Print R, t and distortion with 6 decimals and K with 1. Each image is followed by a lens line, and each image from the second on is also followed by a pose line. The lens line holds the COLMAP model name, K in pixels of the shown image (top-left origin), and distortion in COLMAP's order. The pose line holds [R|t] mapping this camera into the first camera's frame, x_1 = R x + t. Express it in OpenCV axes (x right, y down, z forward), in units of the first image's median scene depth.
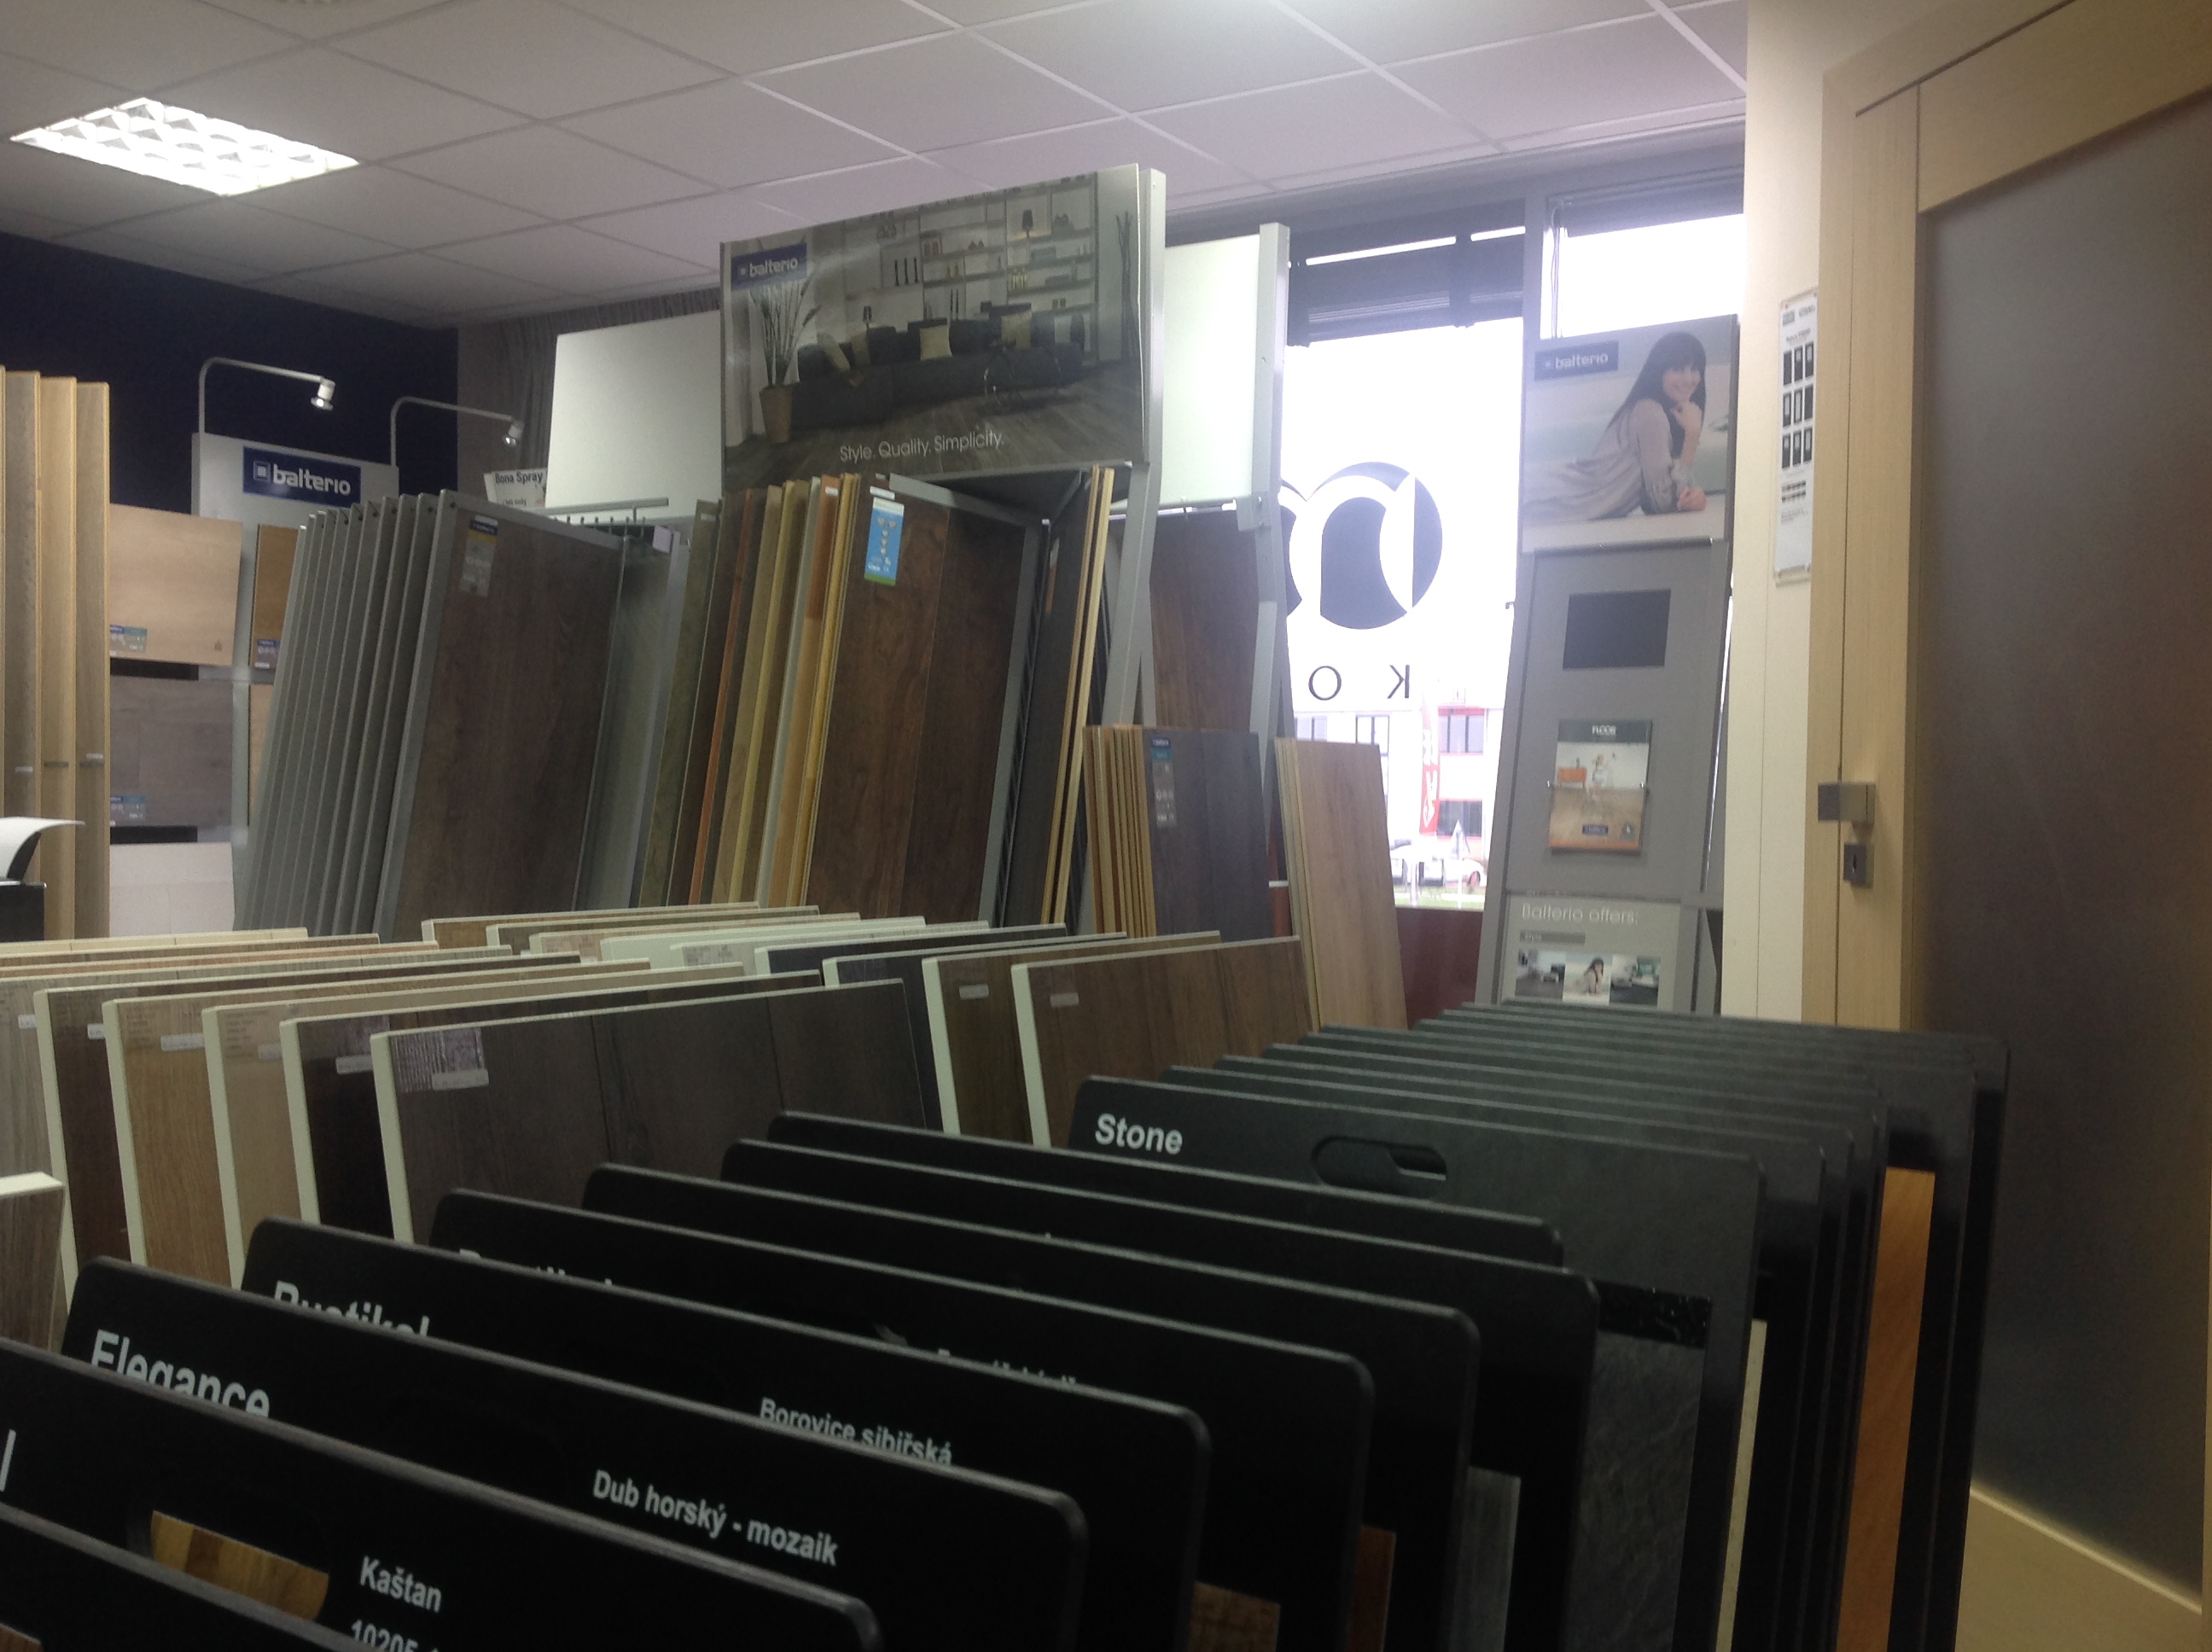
lens RADIAL K [[2161.9, 0, 1103.9], [0, 2161.9, 841.6], [0, 0, 1]] dist [0.019454, 0.000000]
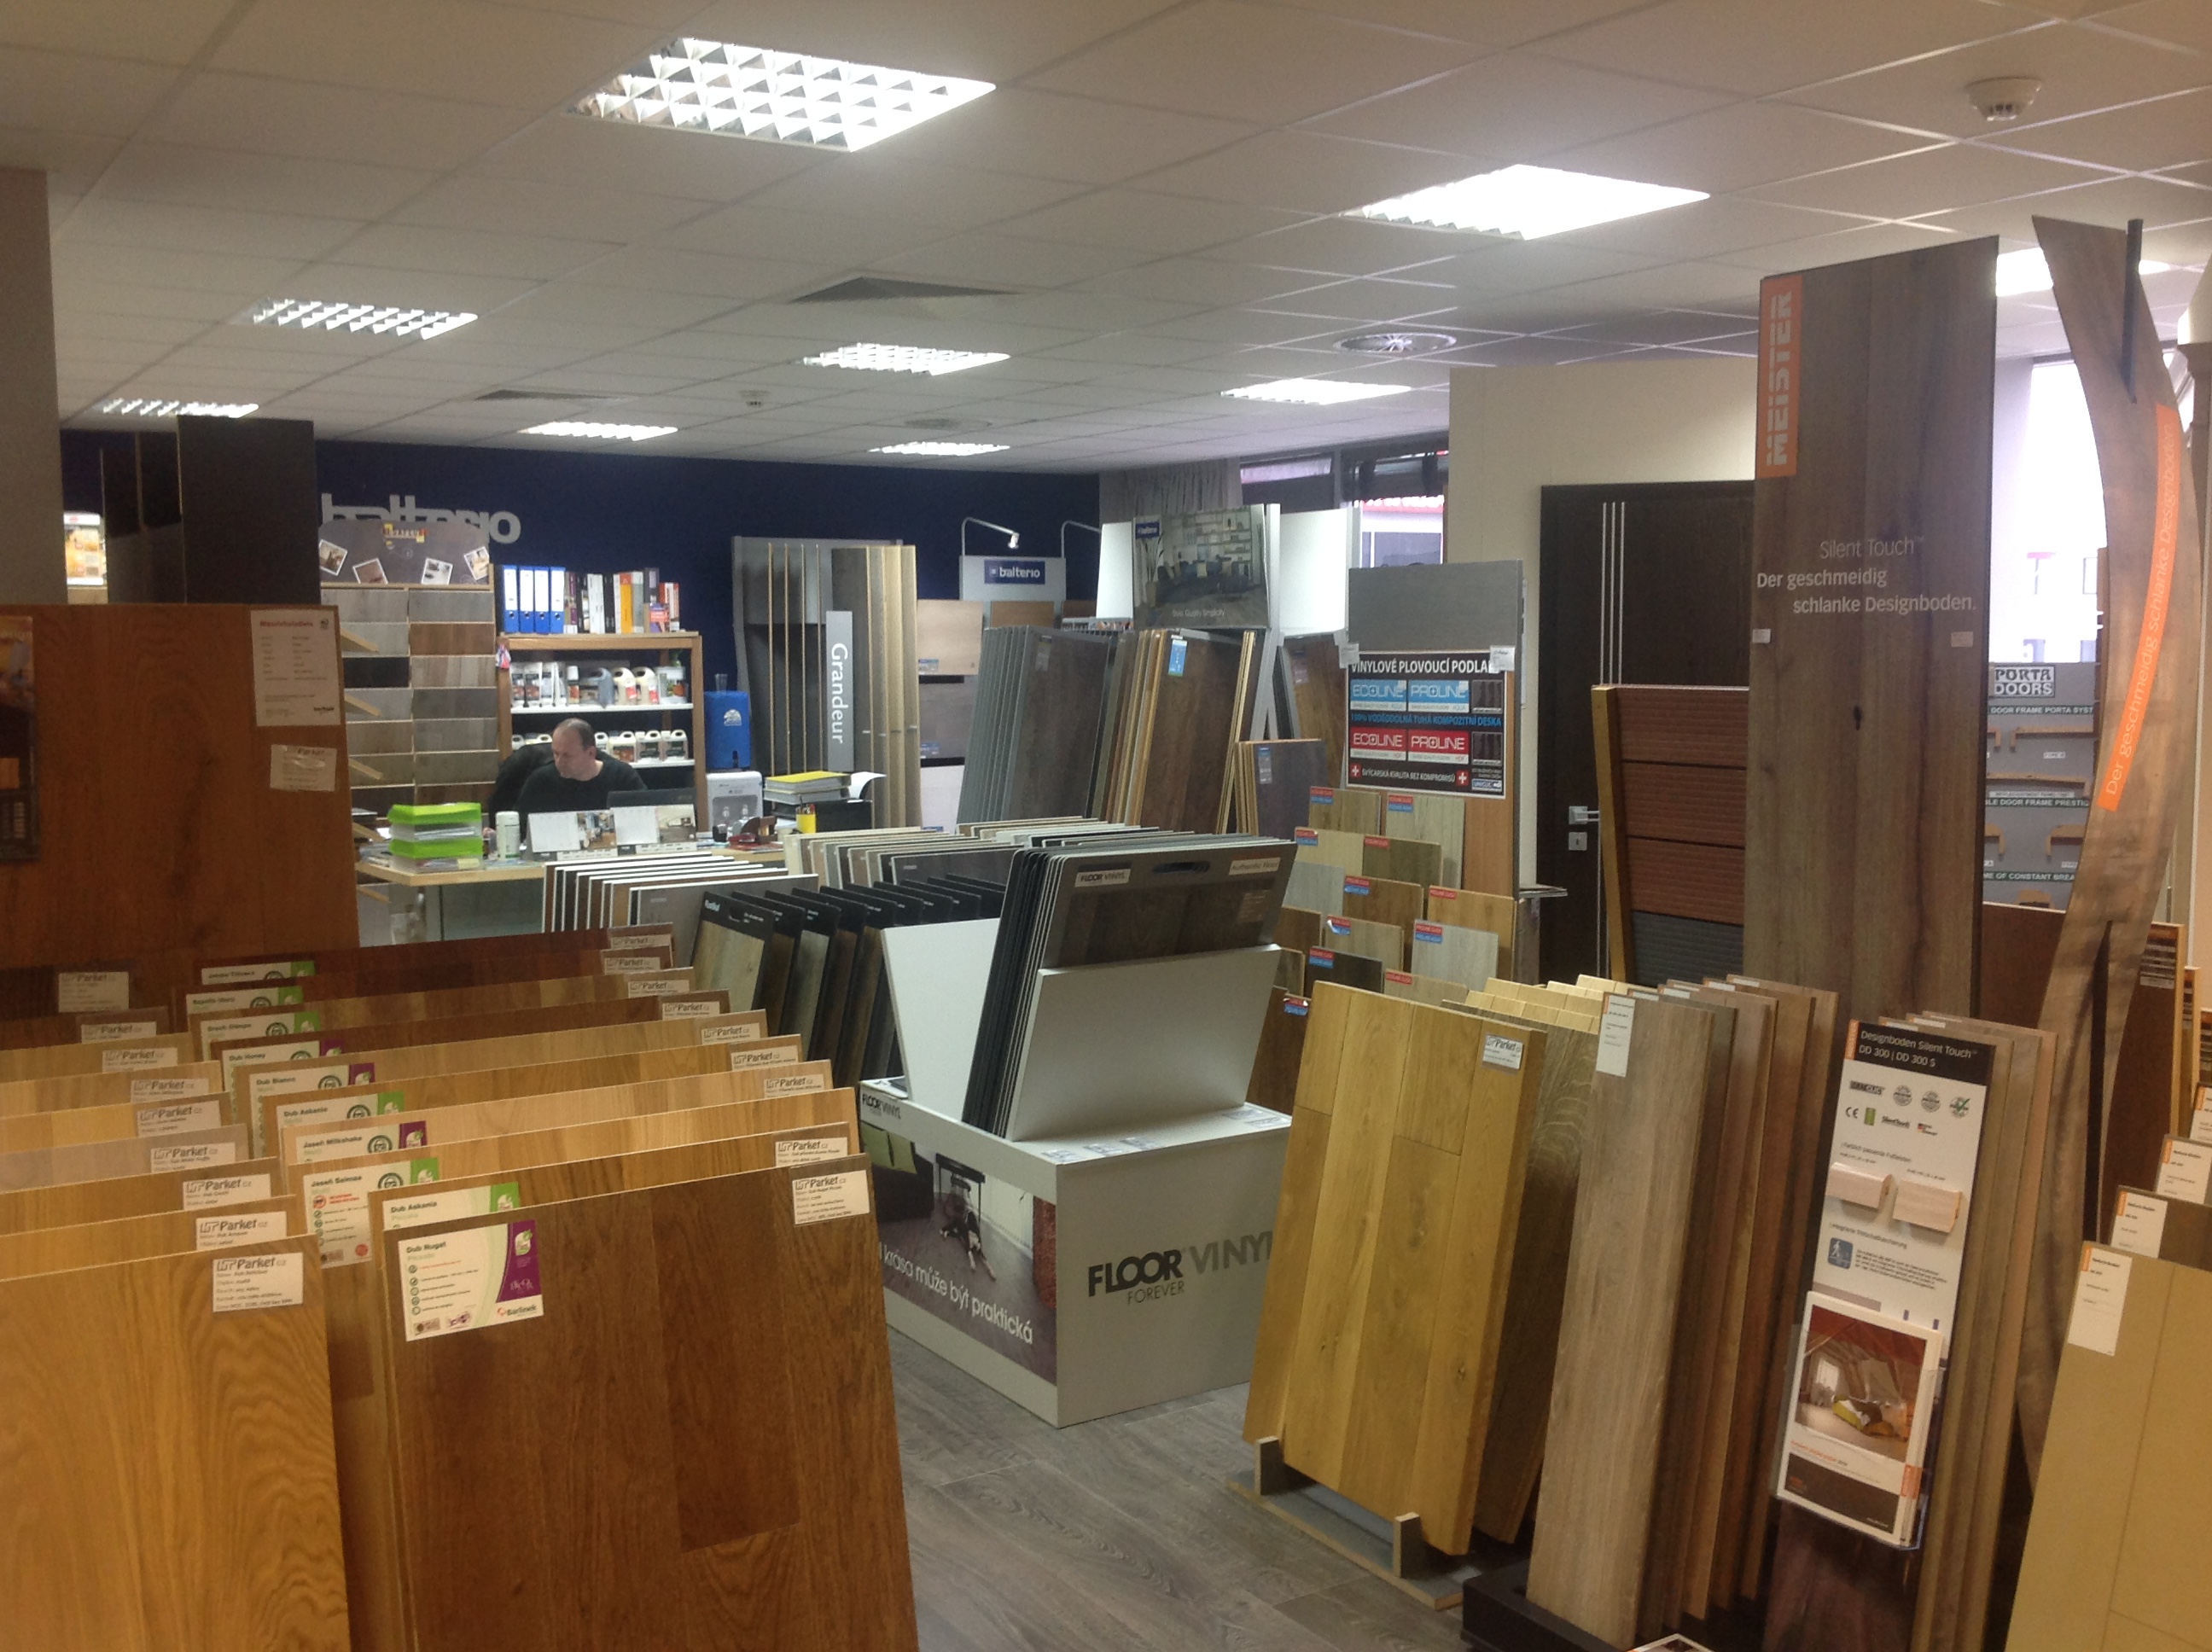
lens RADIAL K [[2161.9, 0, 1106.8], [0, 2161.9, 826.1], [0, 0, 1]] dist [0.019454, 0.000000]
pose [[0.920542, 0.010576, -0.390501, 0.690051], [0.014465, 0.998025, 0.061129, -0.092018], [0.390376, -0.061921, 0.918571, -1.115559]]
